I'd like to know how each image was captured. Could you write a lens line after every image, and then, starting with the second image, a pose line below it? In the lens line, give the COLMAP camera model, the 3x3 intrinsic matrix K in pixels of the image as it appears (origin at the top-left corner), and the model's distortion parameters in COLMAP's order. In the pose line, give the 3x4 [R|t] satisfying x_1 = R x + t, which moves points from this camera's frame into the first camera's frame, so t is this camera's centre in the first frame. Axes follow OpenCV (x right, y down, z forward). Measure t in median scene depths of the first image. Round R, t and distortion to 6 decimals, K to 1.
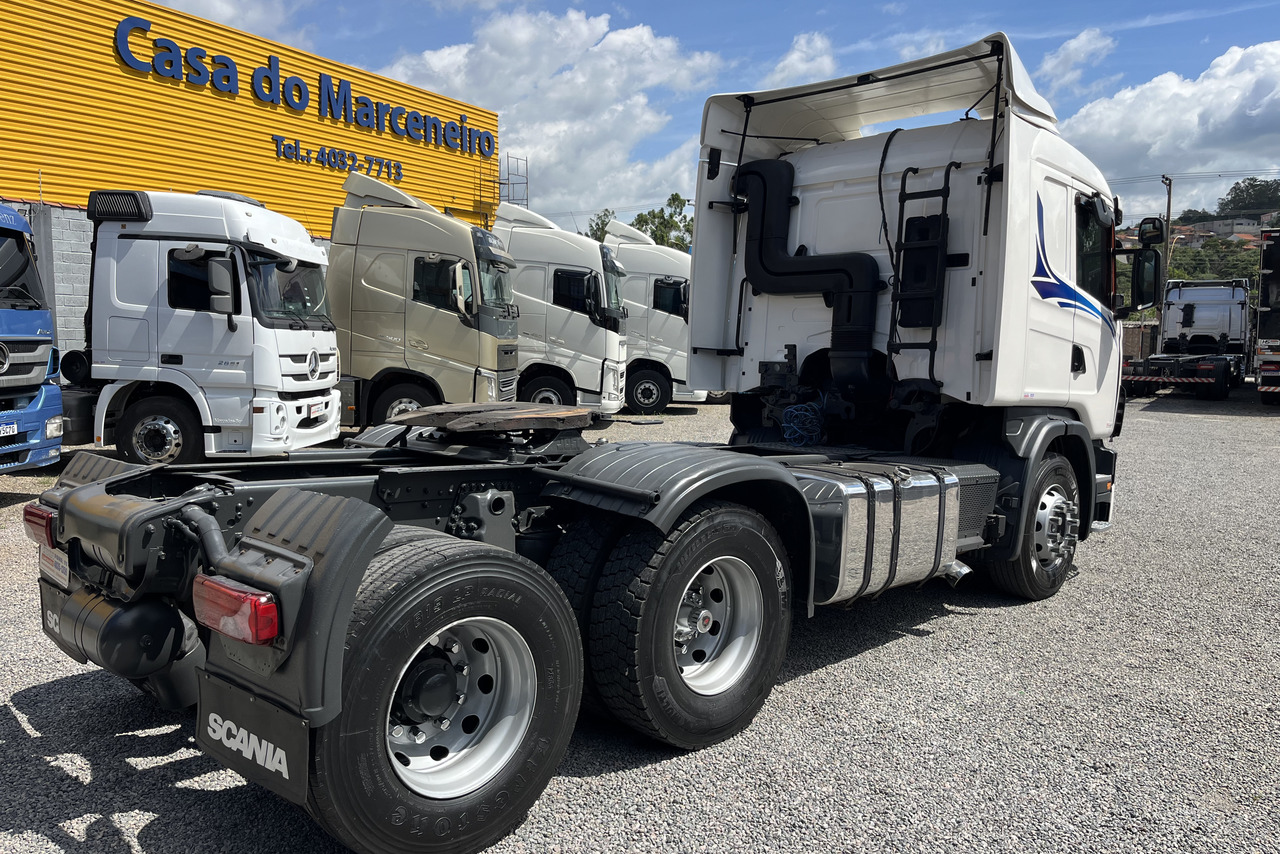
lens RADIAL K [[956.5, 0, 649.9], [0, 956.5, 424.3], [0, 0, 1]] dist [0.027573, -0.004699]
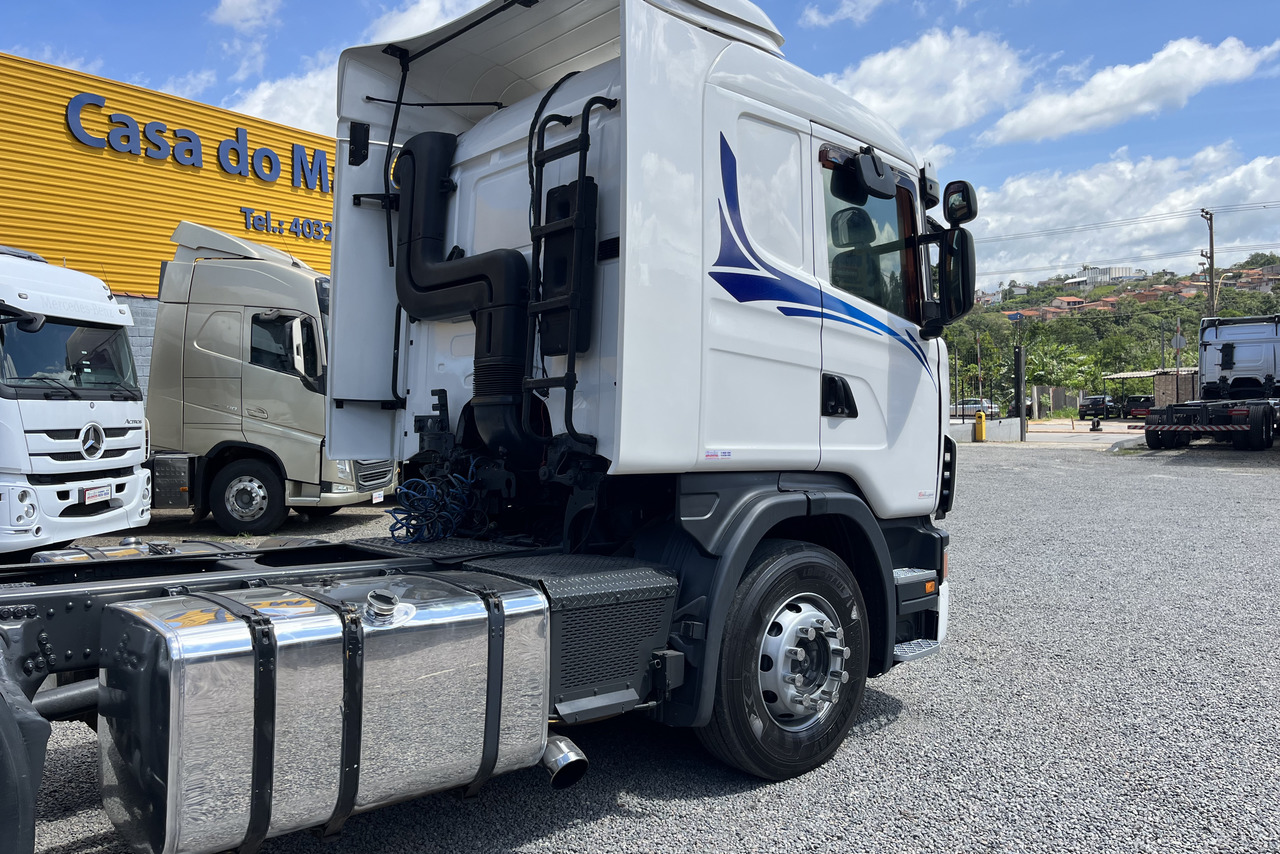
lens RADIAL K [[964.1, 0, 633.9], [0, 964.1, 428.5], [0, 0, 1]] dist [0.027151, -0.003459]
pose [[0.997155, -0.031246, -0.068596, 0.196793], [0.026709, 0.997456, -0.066097, -0.003835], [0.070486, 0.064077, 0.995453, 0.192260]]
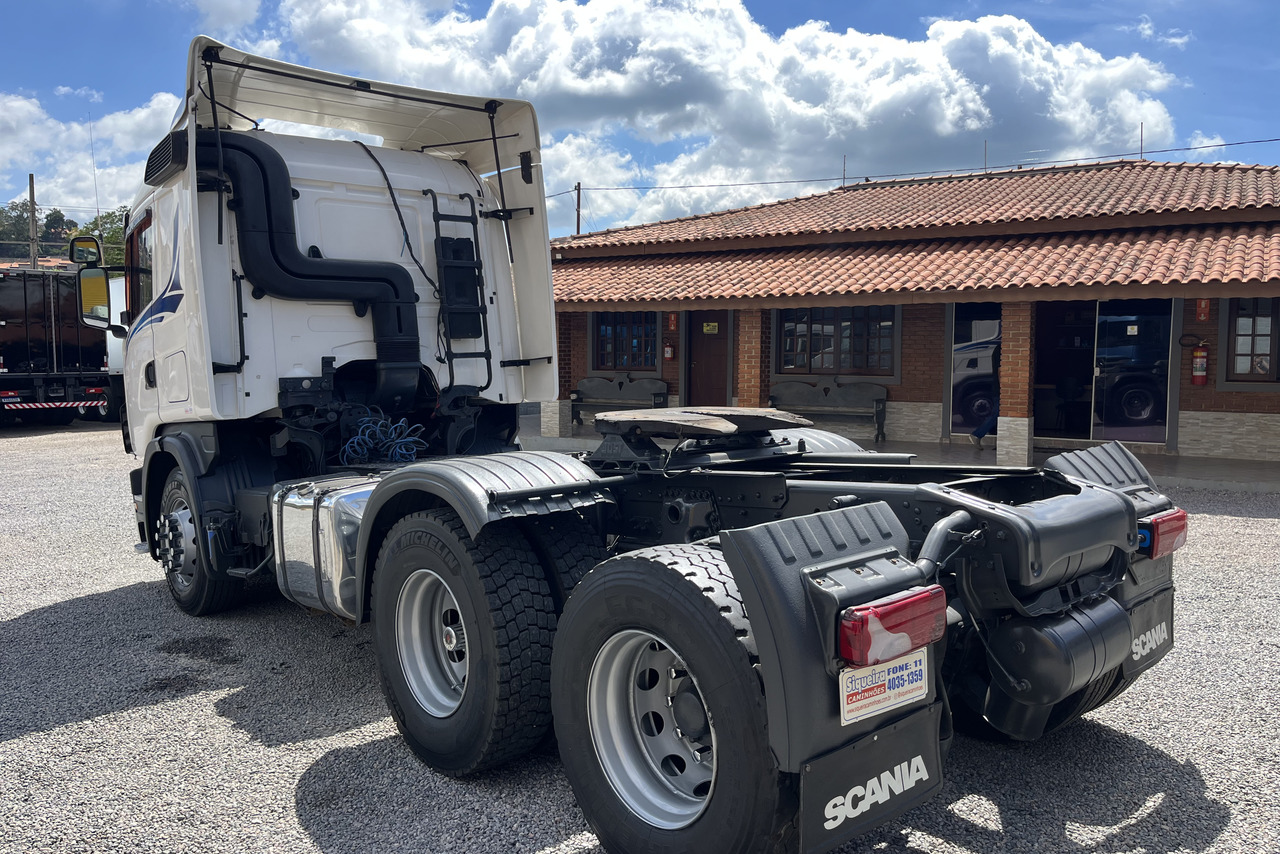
lens RADIAL K [[964.1, 0, 633.9], [0, 964.1, 428.5], [0, 0, 1]] dist [0.027151, -0.003459]
pose [[0.077255, -0.075265, 0.994166, -0.432155], [0.112080, 0.991481, 0.066352, -0.026738], [-0.990692, 0.106300, 0.085033, 0.384051]]
